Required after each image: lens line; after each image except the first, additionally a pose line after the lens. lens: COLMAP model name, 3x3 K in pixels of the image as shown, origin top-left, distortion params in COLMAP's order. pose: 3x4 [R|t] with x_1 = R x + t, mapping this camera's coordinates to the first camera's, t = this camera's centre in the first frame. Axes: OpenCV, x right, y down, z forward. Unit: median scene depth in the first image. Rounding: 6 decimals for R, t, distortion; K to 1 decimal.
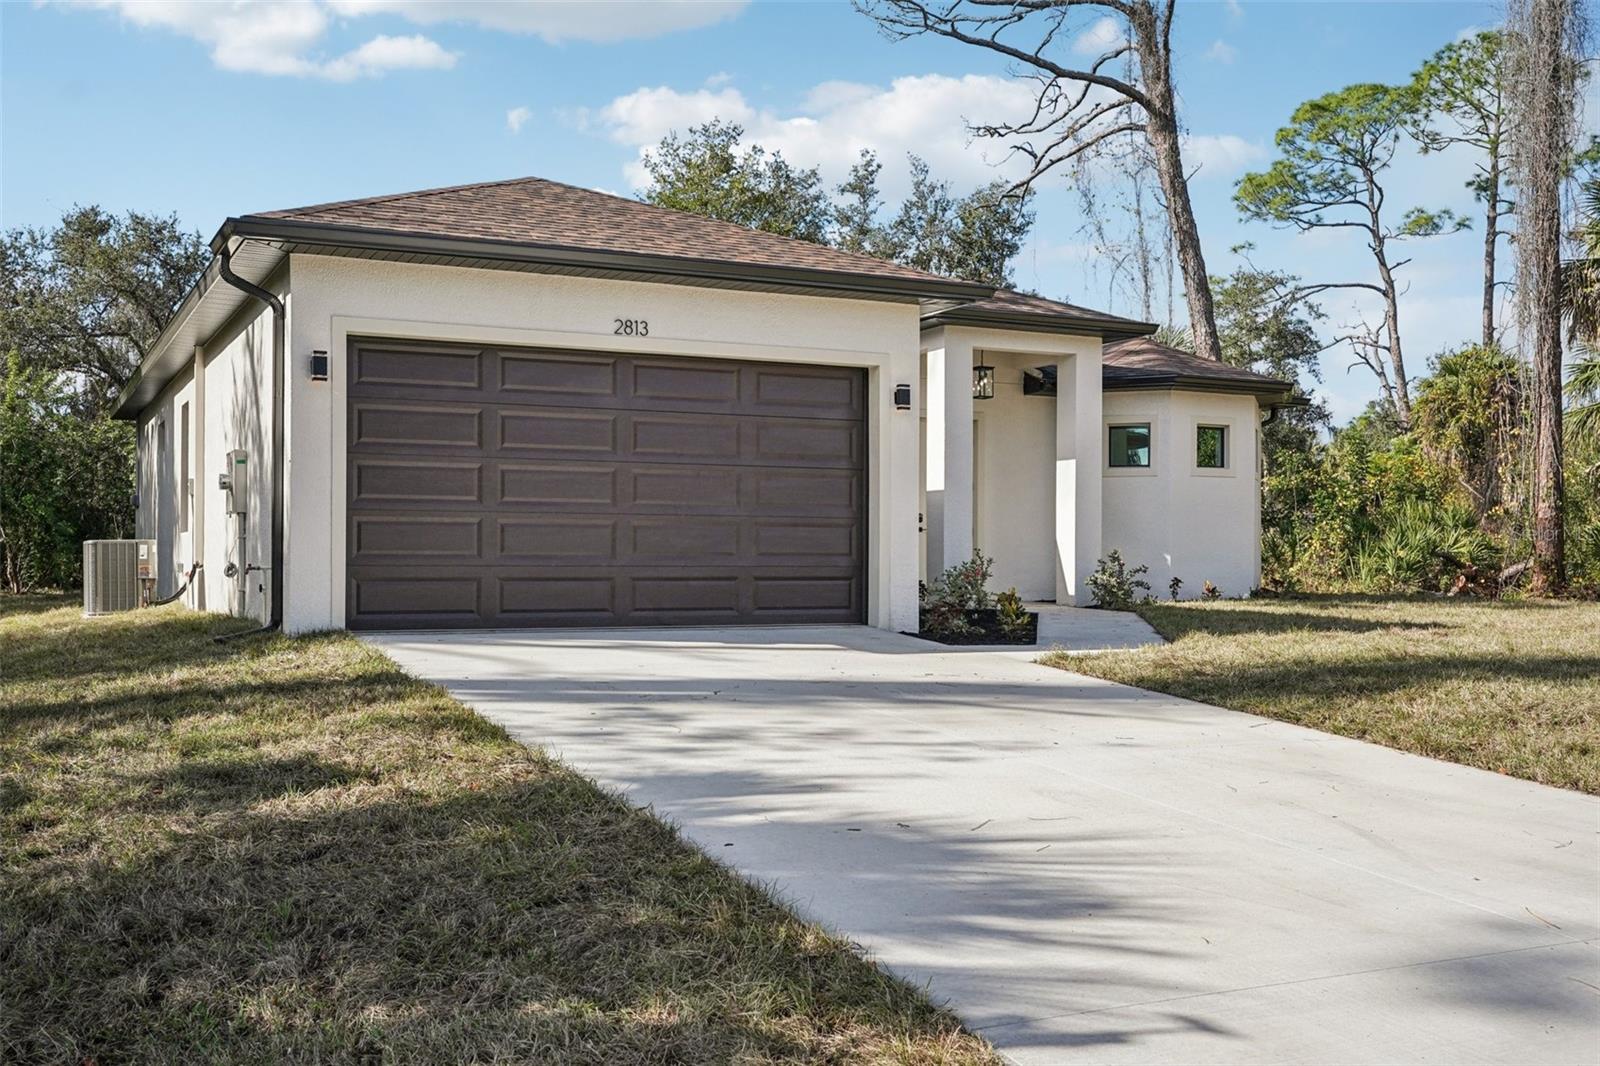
lens RADIAL K [[1577.5, 0, 797.4], [0, 1577.5, 532.7], [0, 0, 1]] dist [-0.000396, 0.000000]
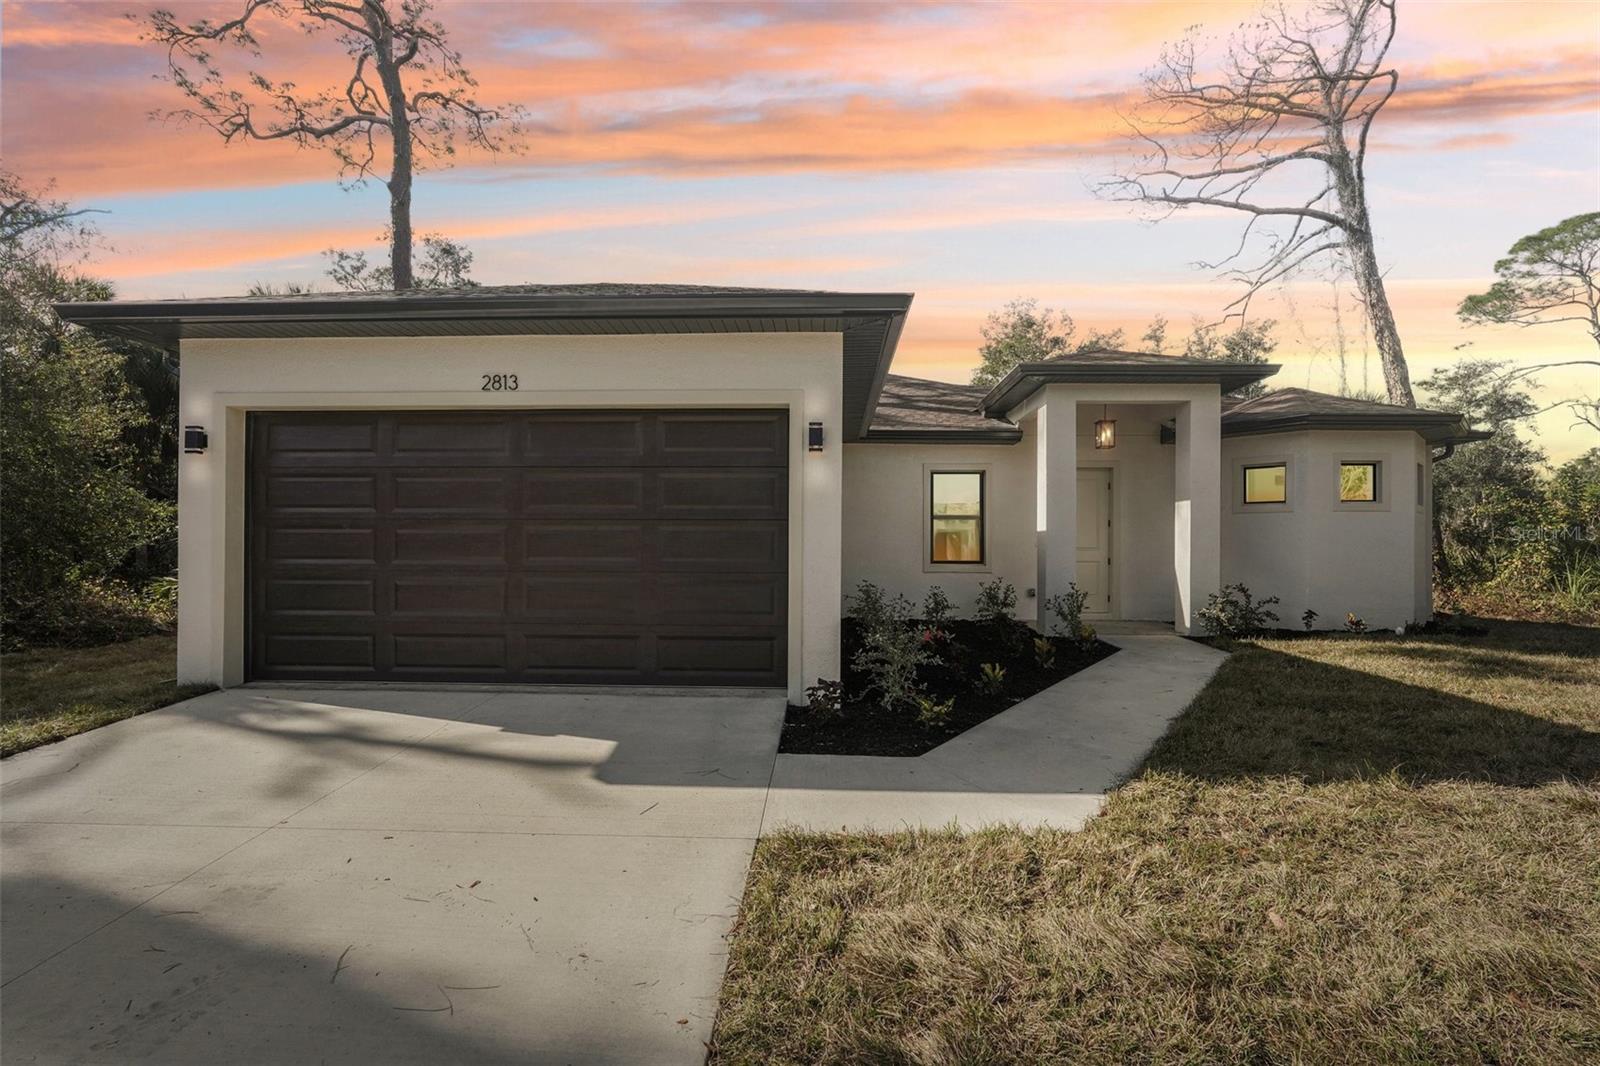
lens RADIAL K [[710.5, 0, 805.7], [0, 710.5, 539.7], [0, 0, 1]] dist [-0.014240, 0.007480]
pose [[0.881269, -0.005163, -0.472587, 0.095735], [0.005748, 0.999983, -0.000208, -0.011093], [0.472580, -0.002533, 0.881284, 0.249052]]
